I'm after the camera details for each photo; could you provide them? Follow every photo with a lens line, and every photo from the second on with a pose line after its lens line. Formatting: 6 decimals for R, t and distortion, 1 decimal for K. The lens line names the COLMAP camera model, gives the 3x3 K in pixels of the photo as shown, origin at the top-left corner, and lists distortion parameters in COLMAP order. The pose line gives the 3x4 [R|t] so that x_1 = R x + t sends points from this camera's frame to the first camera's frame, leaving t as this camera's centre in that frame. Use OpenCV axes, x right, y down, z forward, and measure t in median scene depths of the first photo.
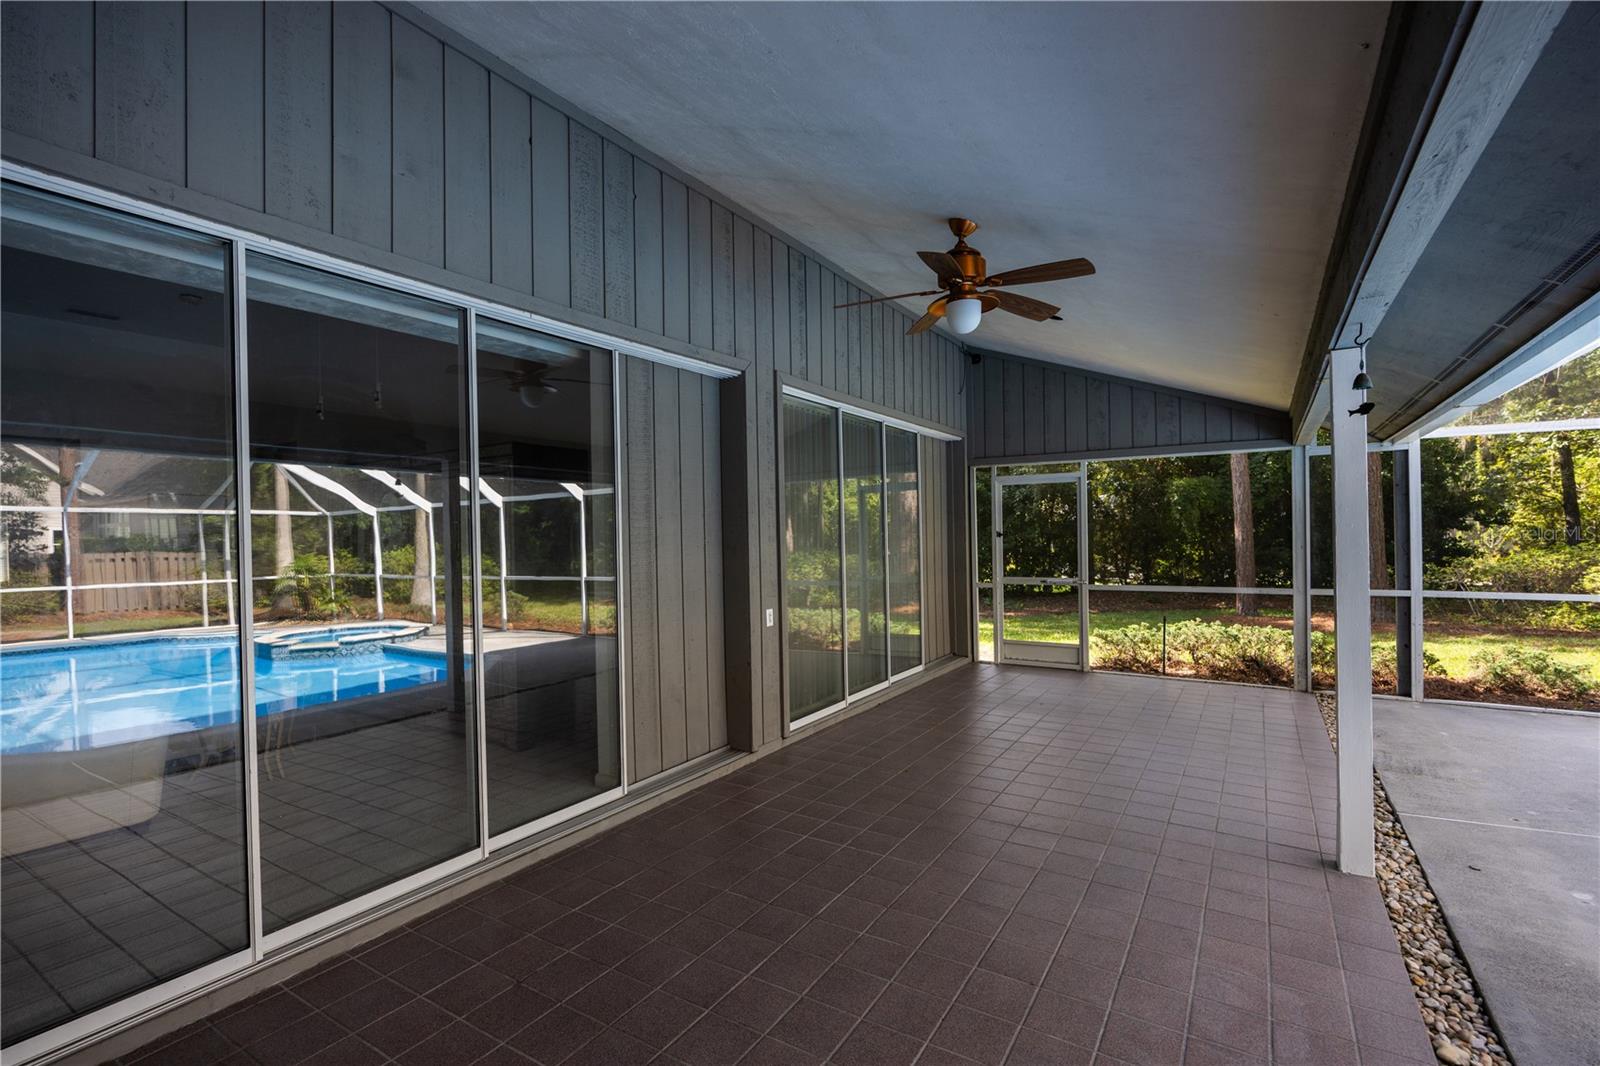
lens RADIAL K [[743.1, 0, 800.0], [0, 743.1, 533.0], [0, 0, 1]] dist [-0.014094, -0.000531]
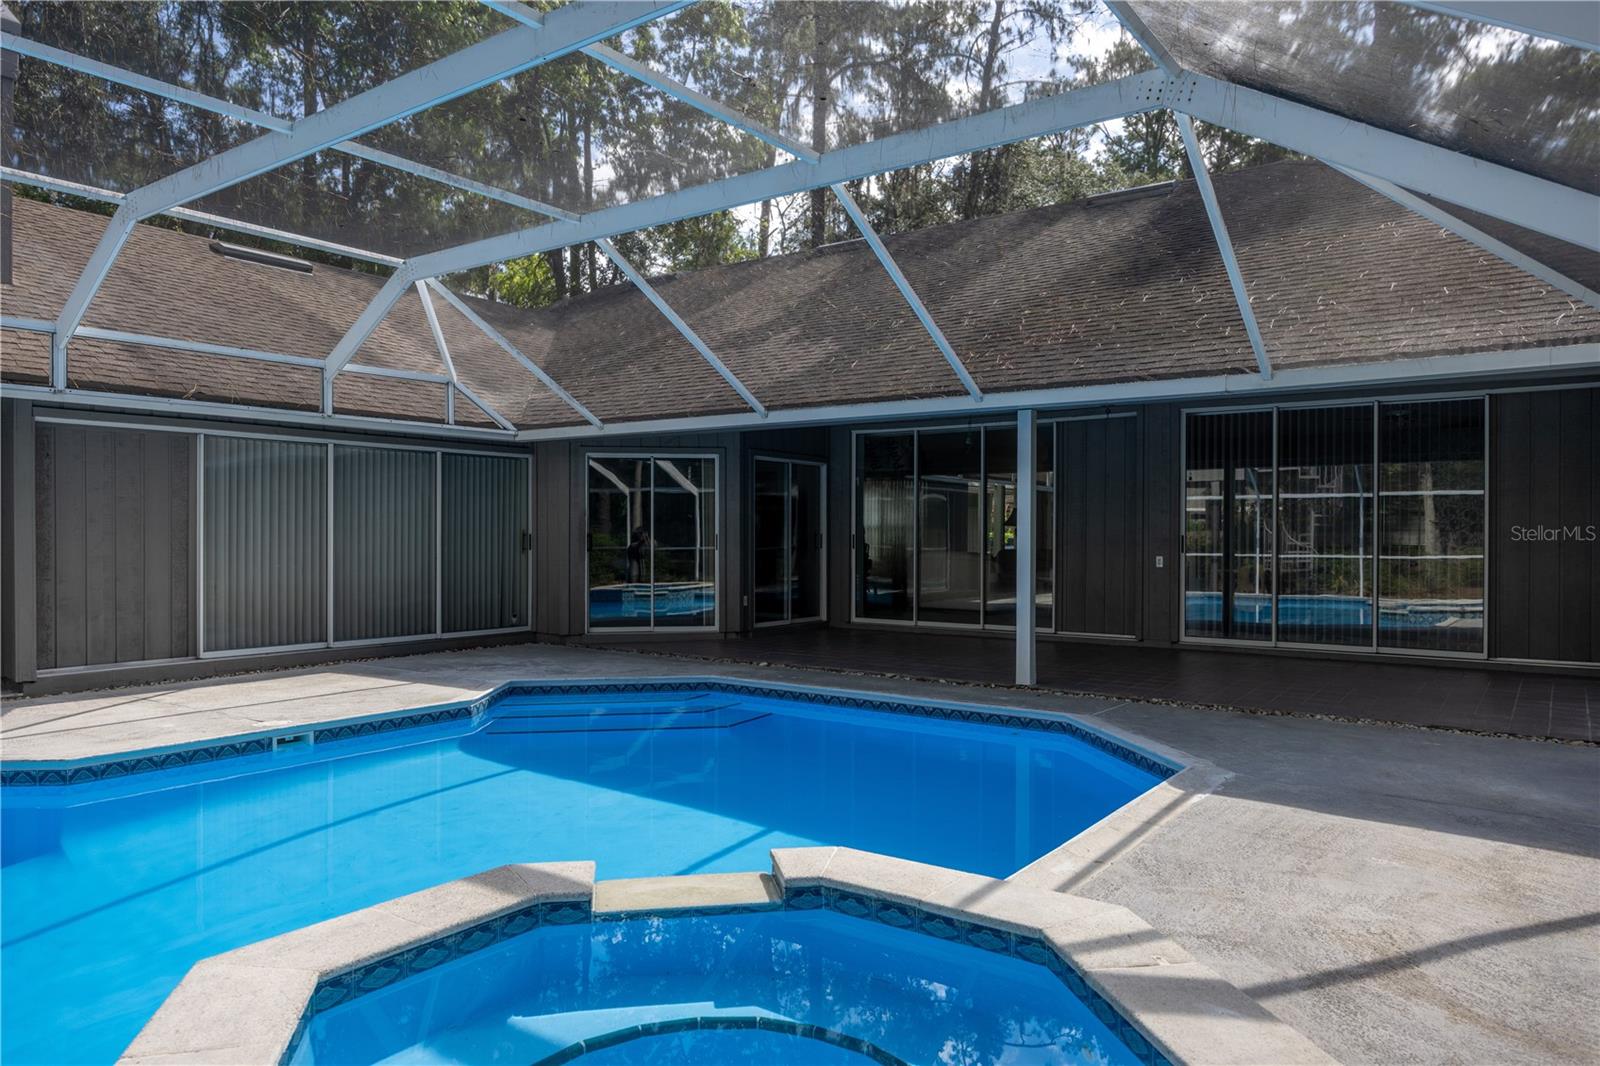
lens RADIAL K [[1058.5, 0, 800.0], [0, 1058.5, 533.0], [0, 0, 1]] dist [0.037666, 0.000400]
pose [[-0.084543, 0.014627, -0.996312, 2.937467], [-0.002316, 0.999887, 0.014876, 0.026908], [0.996417, 0.003565, -0.084499, 0.554707]]
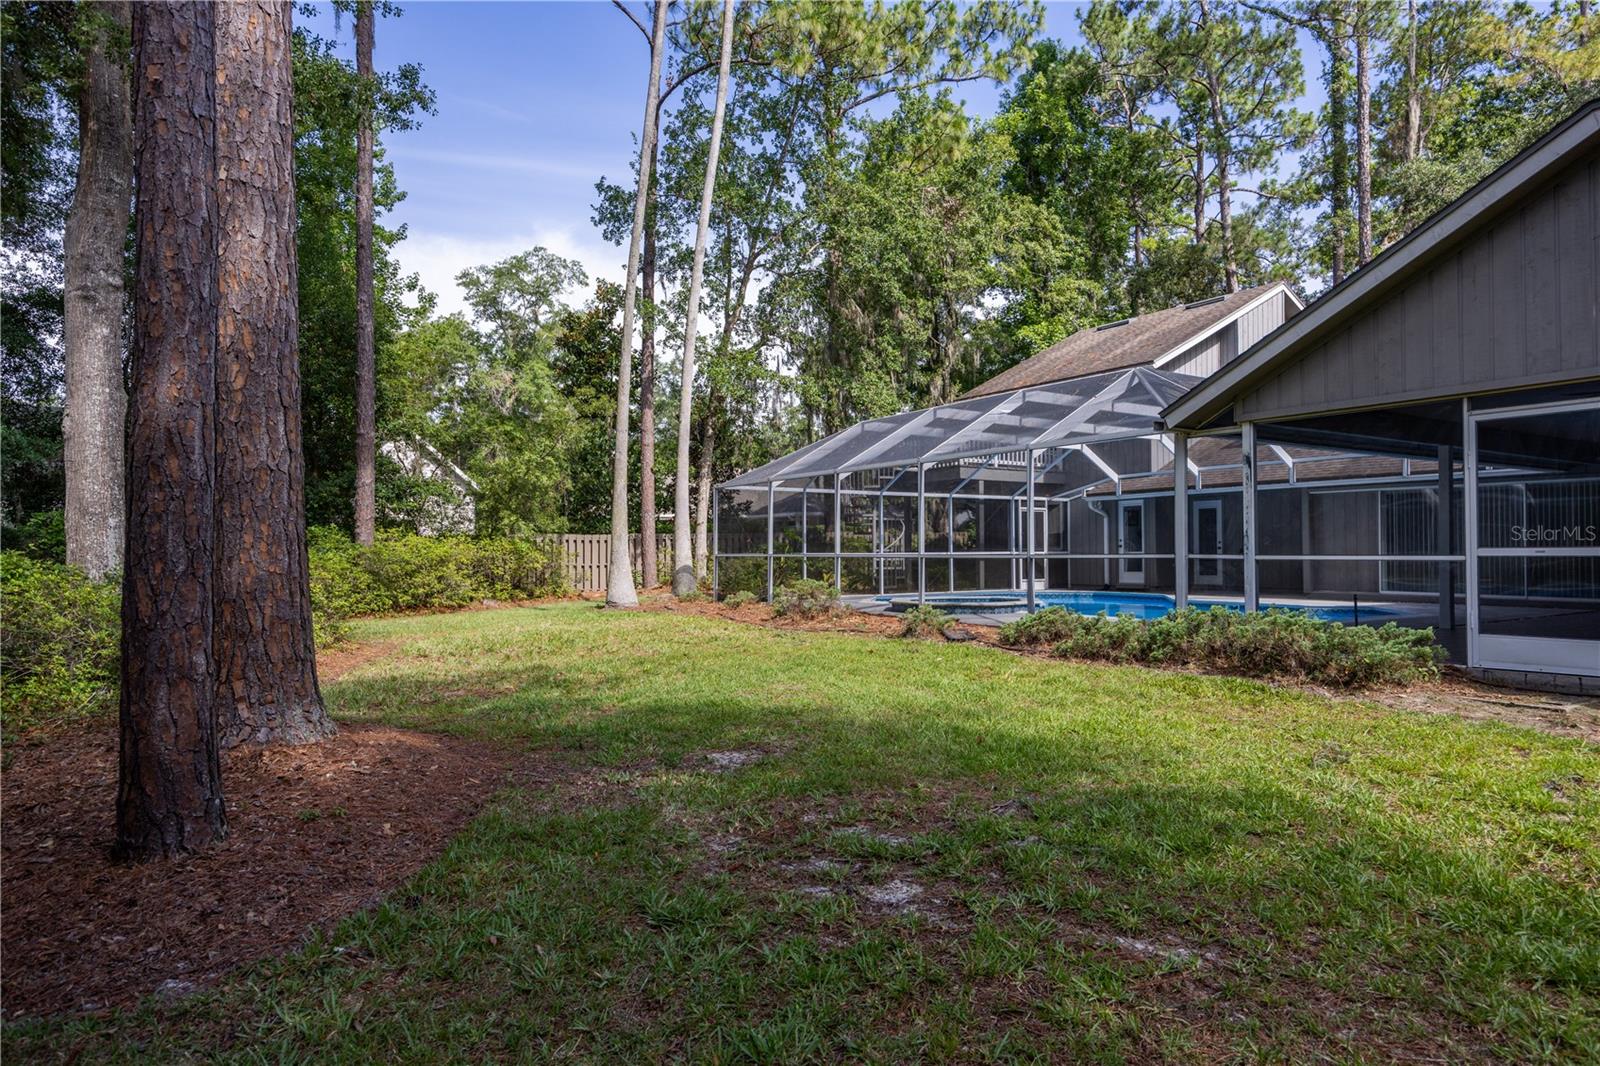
lens RADIAL K [[952.5, 0, 800.0], [0, 952.5, 533.0], [0, 0, 1]] dist [0.001763, 0.000107]
pose [[-0.905110, 0.023388, 0.424534, 1.207229], [0.014396, 0.999599, -0.024377, 0.126652], [-0.424934, -0.015952, -0.905084, 4.504928]]
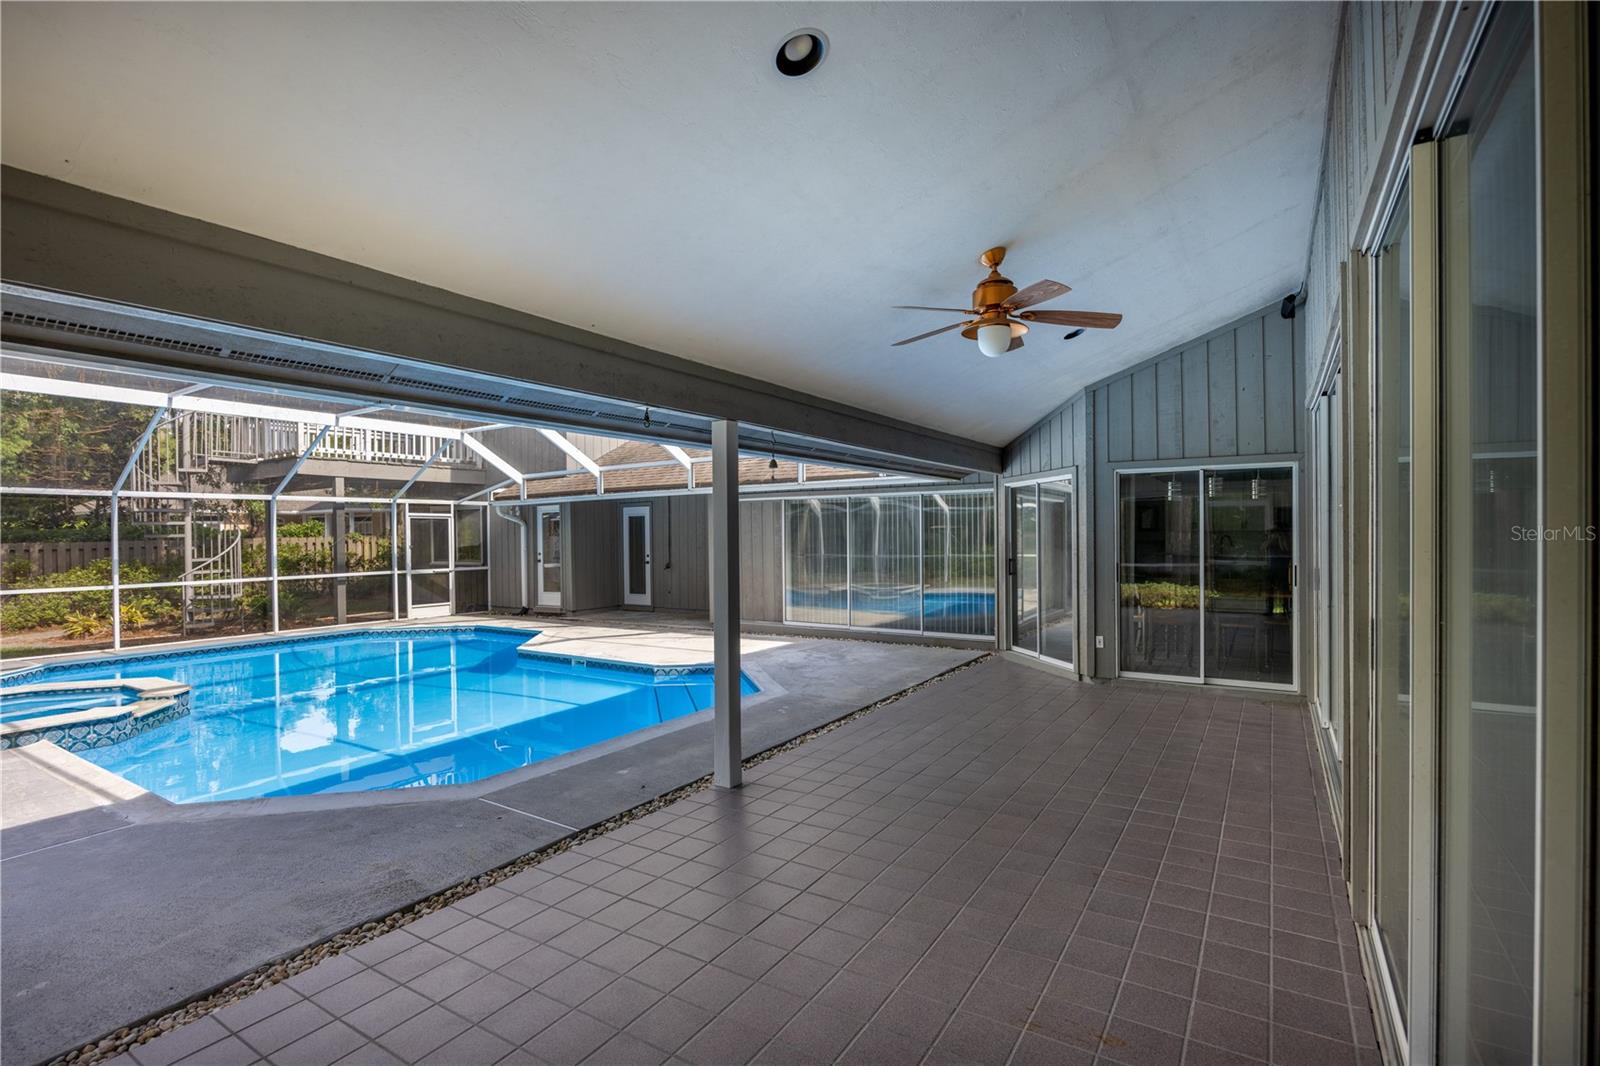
lens RADIAL K [[743.1, 0, 800.0], [0, 743.1, 533.0], [0, 0, 1]] dist [-0.014094, -0.000531]
pose [[-0.999618, 0.023748, 0.014111, 0.495002], [0.023737, 0.999718, -0.000982, -0.017921], [-0.014130, -0.000646, -0.999900, 2.035047]]
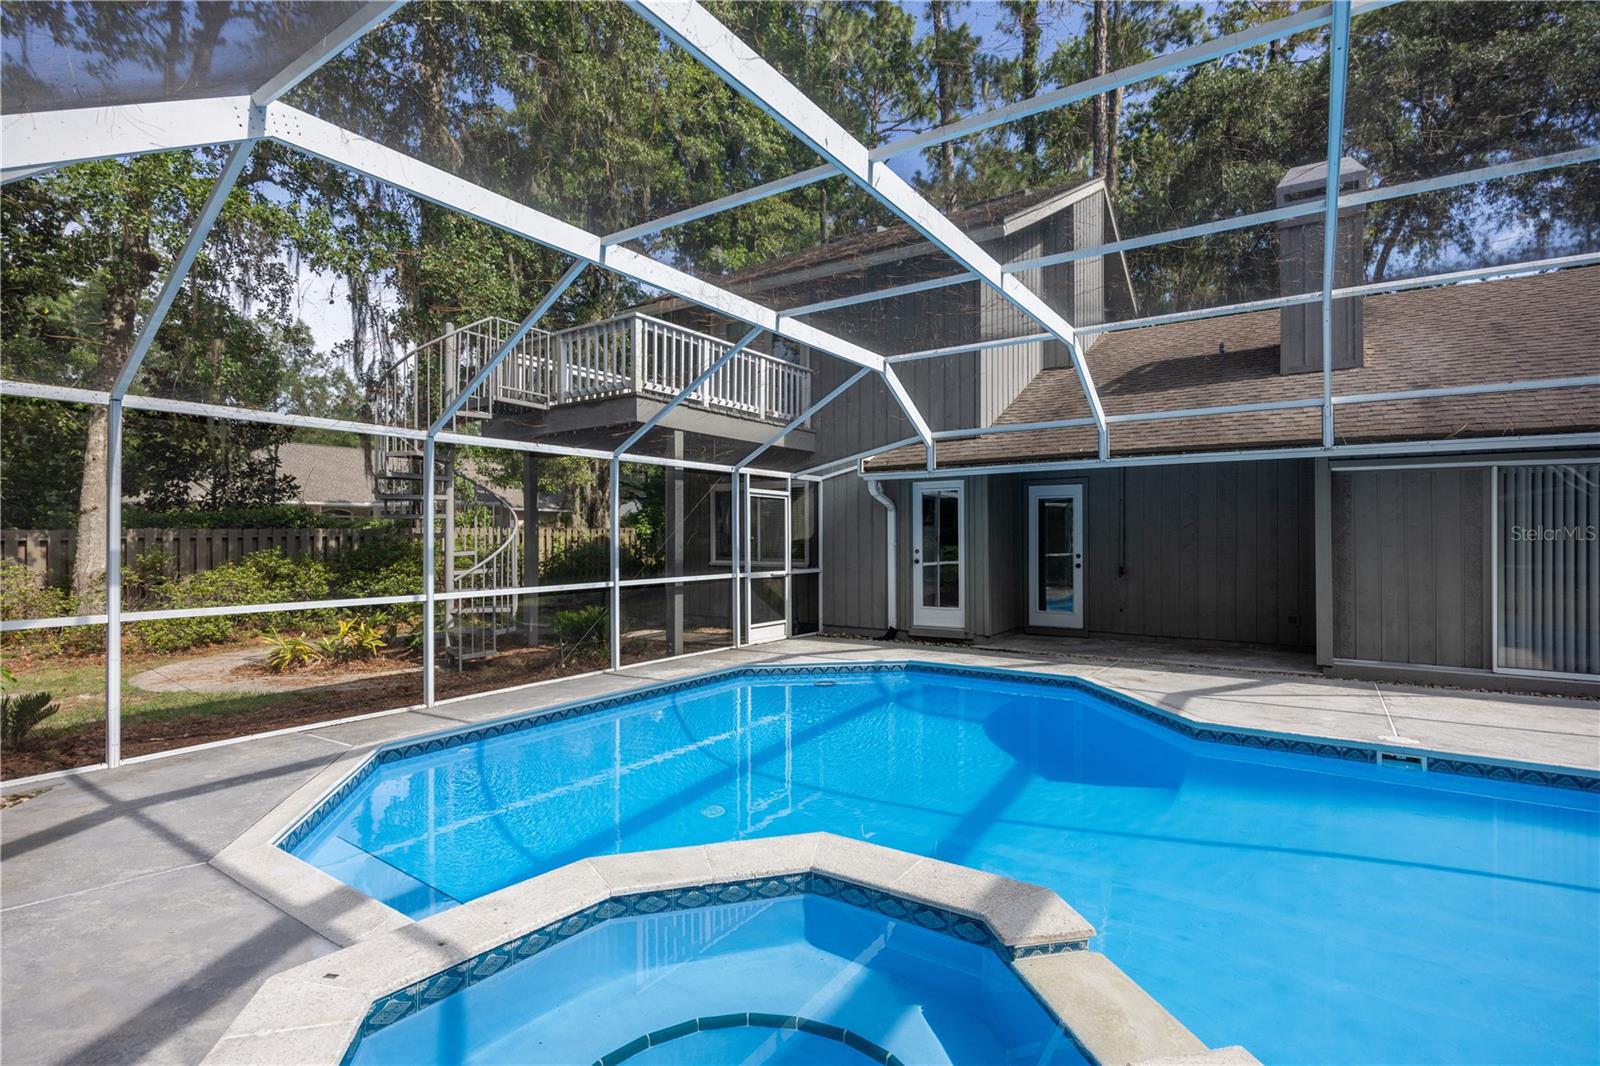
lens RADIAL K [[770.9, 0, 803.6], [0, 770.9, 555.3], [0, 0, 1]] dist [0.003345, 0.000342]
pose [[-0.999387, 0.011612, 0.033039, 2.259292], [0.012512, 0.999553, 0.027167, -0.011419], [-0.032709, 0.027563, -0.999085, 0.951011]]
